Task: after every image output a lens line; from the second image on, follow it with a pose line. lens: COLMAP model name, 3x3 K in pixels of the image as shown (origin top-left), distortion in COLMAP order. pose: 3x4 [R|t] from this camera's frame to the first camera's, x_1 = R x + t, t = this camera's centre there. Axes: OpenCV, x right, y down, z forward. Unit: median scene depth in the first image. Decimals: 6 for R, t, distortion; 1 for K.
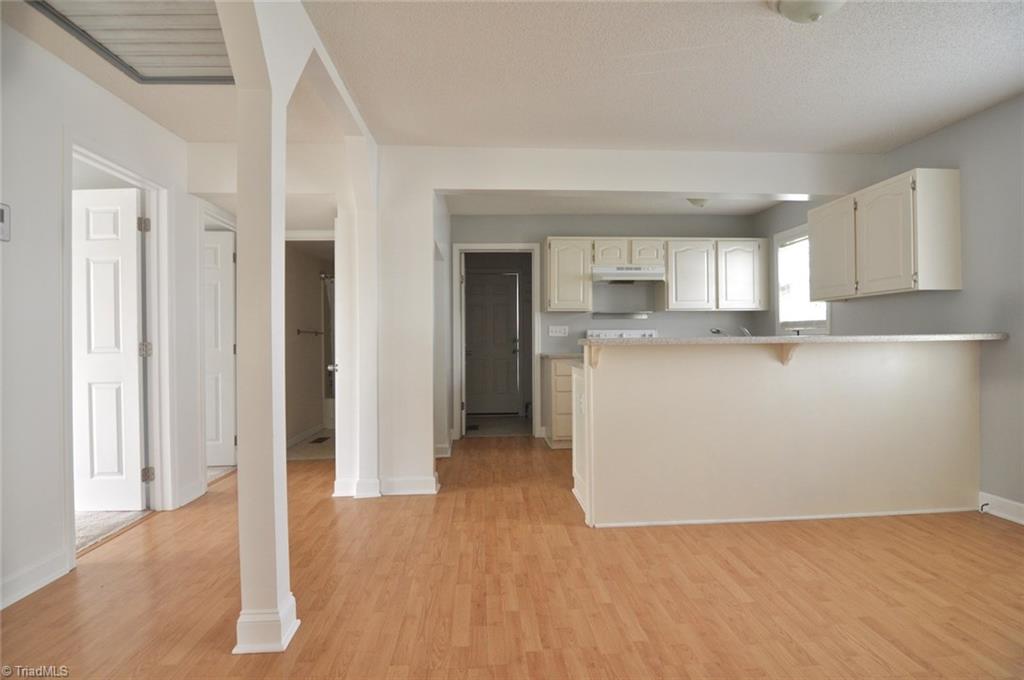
lens RADIAL K [[487.7, 0, 512.0], [0, 487.7, 340.0], [0, 0, 1]] dist [-0.000086, -0.010944]
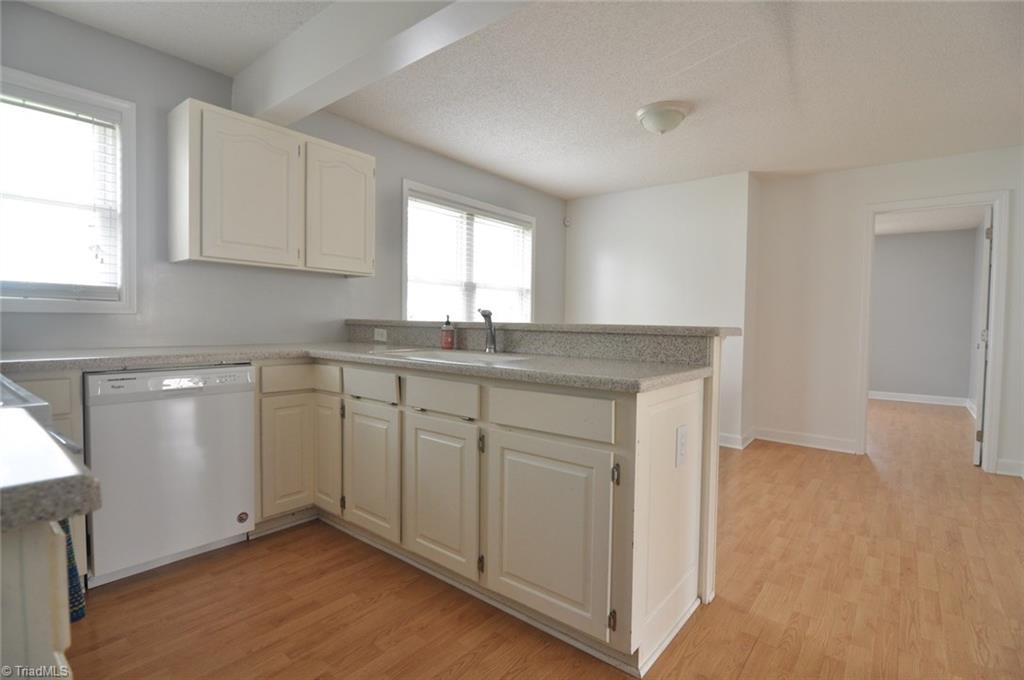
lens RADIAL K [[487.7, 0, 512.0], [0, 487.7, 340.0], [0, 0, 1]] dist [-0.000086, -0.010944]
pose [[-0.736510, -0.021548, 0.676083, -0.117537], [-0.002724, 0.999579, 0.028891, -0.008991], [-0.676421, 0.019436, -0.736259, 2.093044]]
